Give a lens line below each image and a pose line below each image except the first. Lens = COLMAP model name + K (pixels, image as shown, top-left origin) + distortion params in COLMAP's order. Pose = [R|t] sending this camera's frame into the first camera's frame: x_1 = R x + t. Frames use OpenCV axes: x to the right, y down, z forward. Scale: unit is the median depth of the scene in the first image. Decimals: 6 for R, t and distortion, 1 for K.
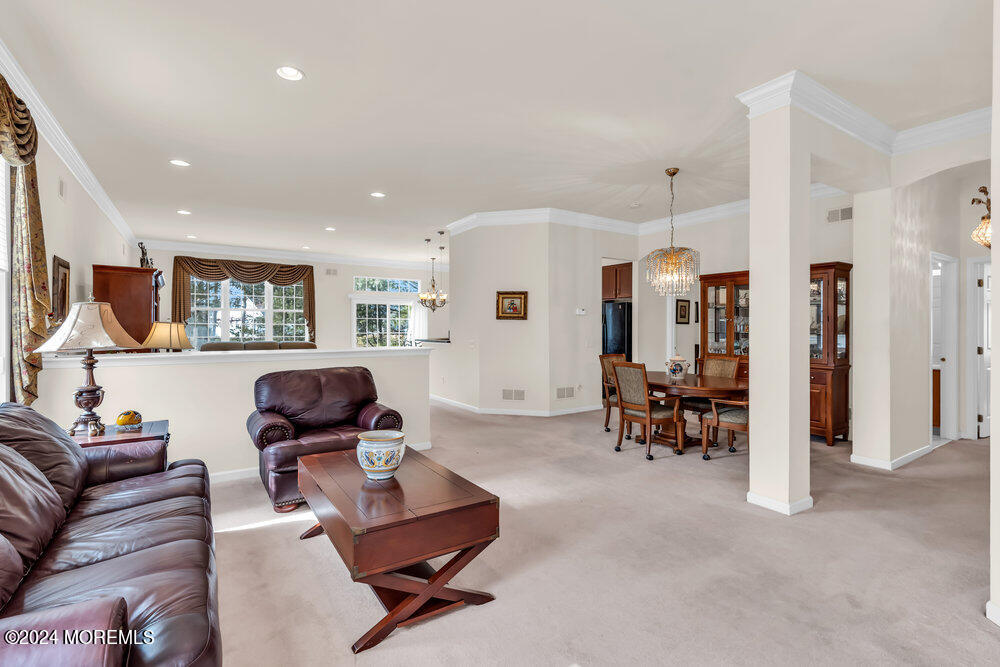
lens RADIAL K [[462.0, 0, 510.7], [0, 462.0, 329.7], [0, 0, 1]] dist [0.000388, 0.000189]
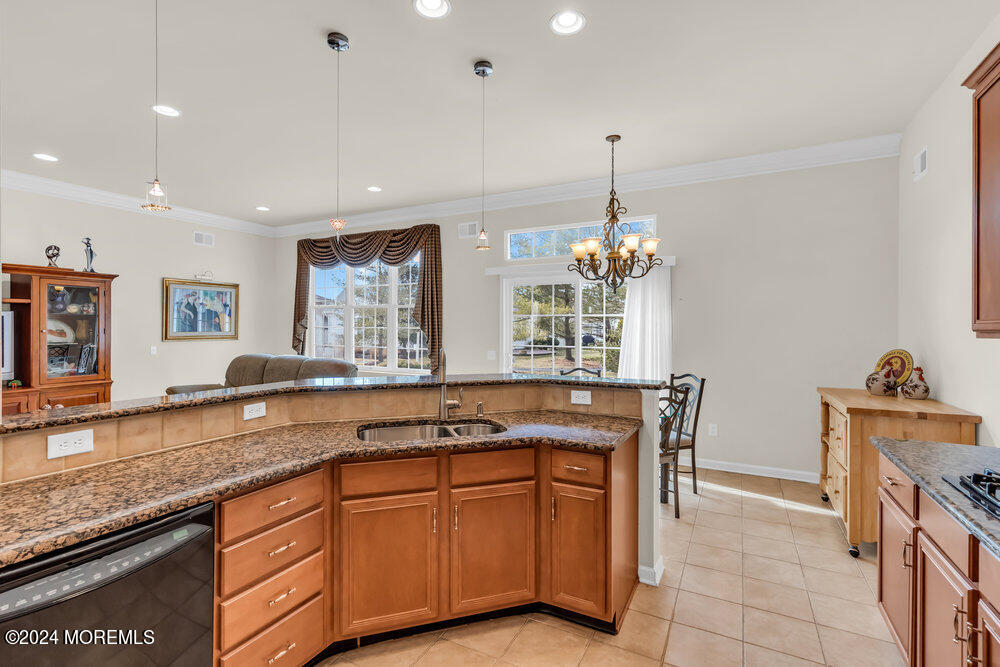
lens RADIAL K [[457.6, 0, 499.8], [0, 457.6, 330.3], [0, 0, 1]] dist [-0.000500, 0.000285]
pose [[0.460795, 0.006003, -0.887487, 0.114872], [-0.008340, 0.999962, 0.002434, -0.012375], [0.887468, 0.006280, 0.460827, 0.911986]]
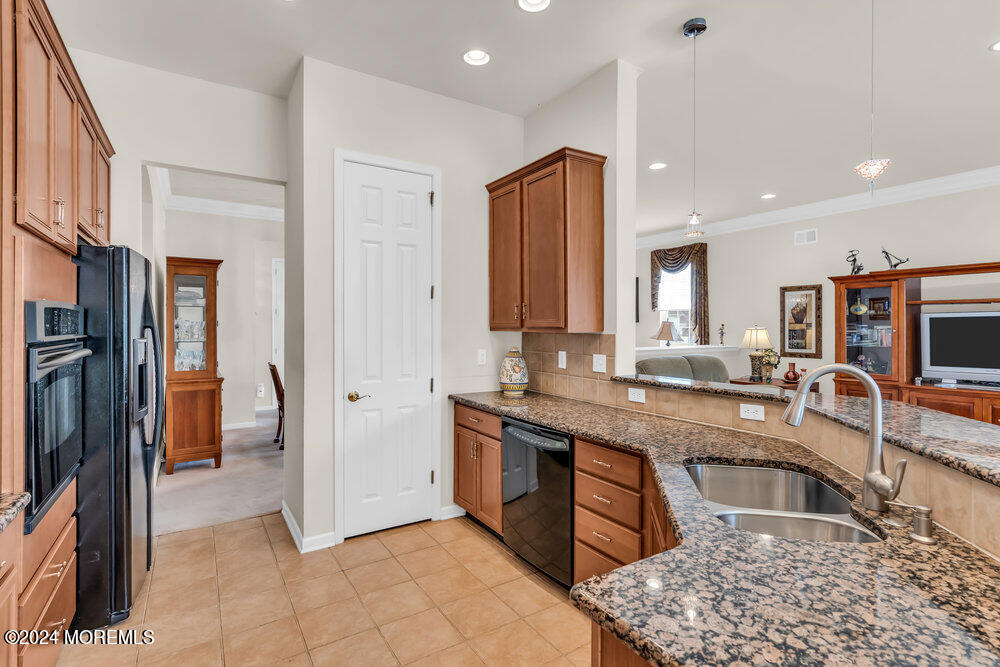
lens RADIAL K [[476.8, 0, 499.0], [0, 476.8, 328.8], [0, 0, 1]] dist [0.001413, 0.000504]
pose [[-0.999254, -0.000986, 0.038600, -0.030886], [-0.000579, 0.999944, 0.010546, -0.013169], [-0.038609, 0.010515, -0.999199, 1.143874]]
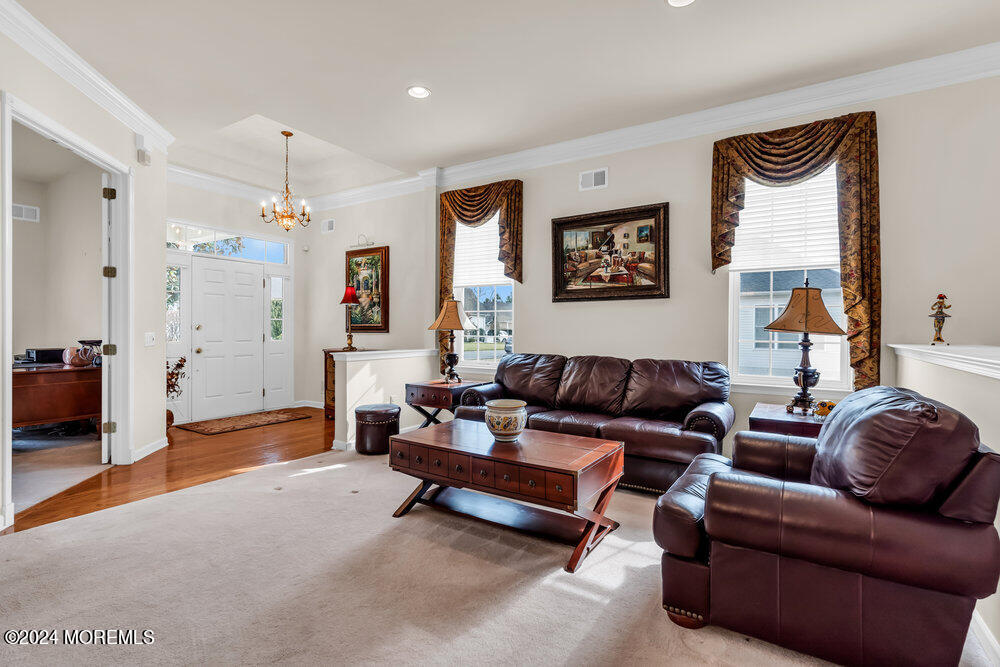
lens RADIAL K [[467.7, 0, 503.6], [0, 467.7, 334.6], [0, 0, 1]] dist [-0.002813, -0.000136]
pose [[-0.920301, -0.010068, -0.391082, 0.041963], [-0.014474, 0.999861, 0.008322, 0.015937], [0.390944, 0.013319, -0.920318, 0.540904]]
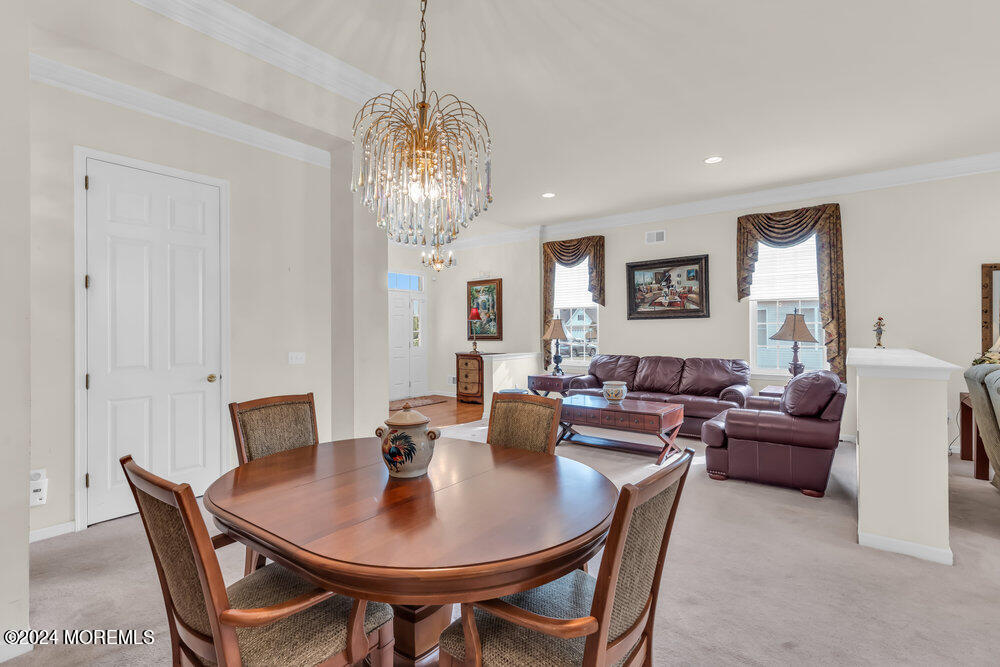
lens RADIAL K [[467.1, 0, 502.6], [0, 467.1, 330.1], [0, 0, 1]] dist [0.000600, 0.000624]
pose [[-0.949819, -0.004731, -0.312765, 0.210798], [-0.003699, 0.999986, -0.003893, 0.004715], [0.312779, -0.002541, -0.949823, 0.731836]]
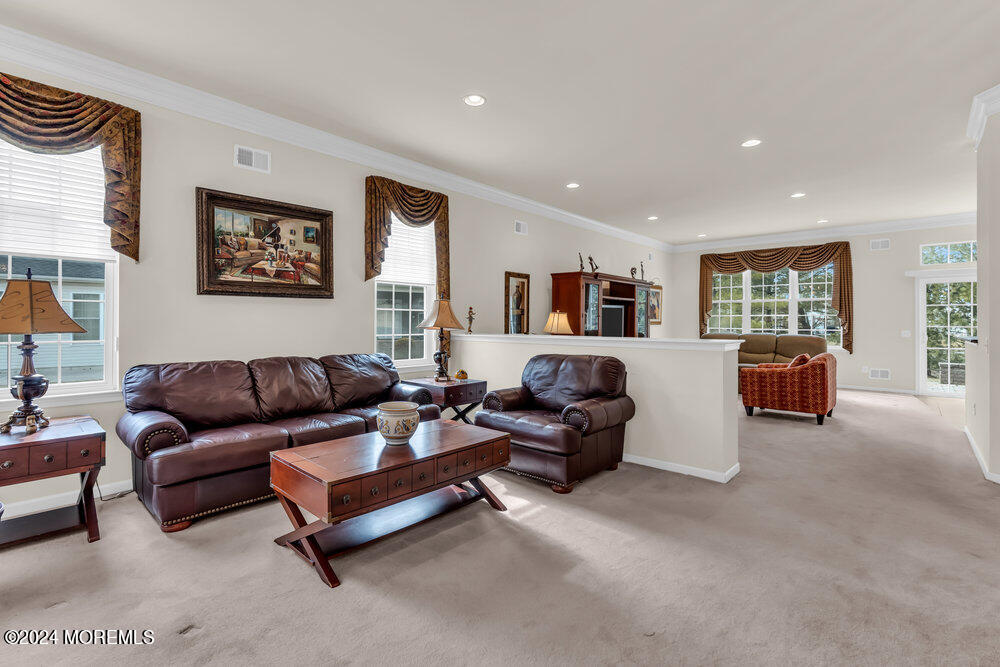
lens RADIAL K [[458.5, 0, 497.0], [0, 458.5, 323.0], [0, 0, 1]] dist [-0.002110, 0.001165]
pose [[0.229677, 0.002268, -0.973264, 0.225613], [-0.007877, 0.999969, 0.000471, 0.006944], [0.973235, 0.007559, 0.229688, 0.259614]]
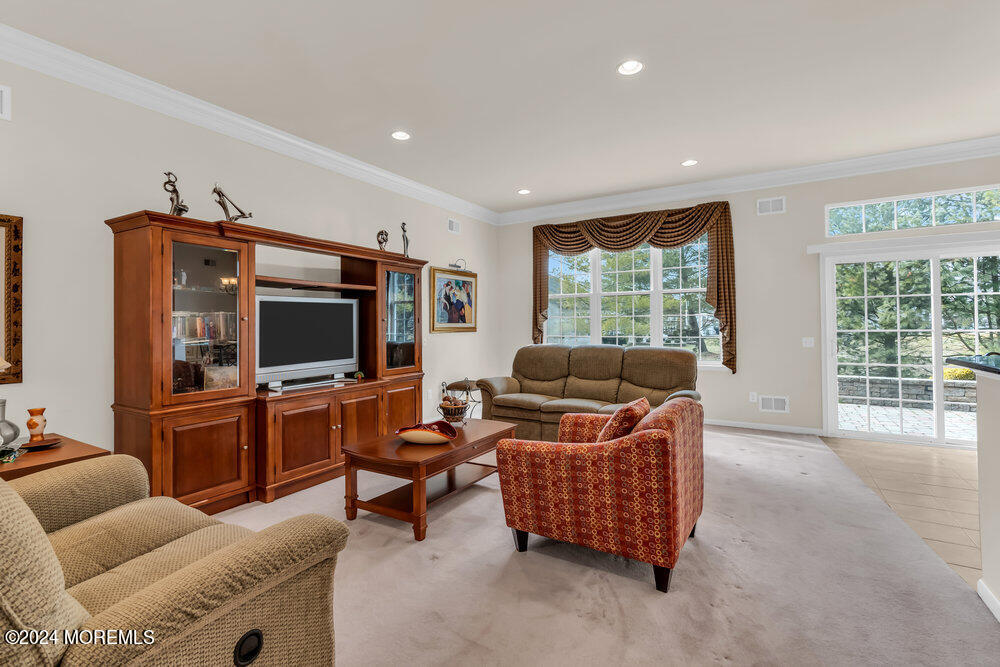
lens RADIAL K [[463.5, 0, 502.0], [0, 463.5, 325.9], [0, 0, 1]] dist [0.000226, 0.001020]
pose [[0.409914, -0.006235, -0.912103, -0.064869], [0.005893, 0.999974, -0.004187, 0.002524], [0.912105, -0.003659, 0.409940, 0.622960]]
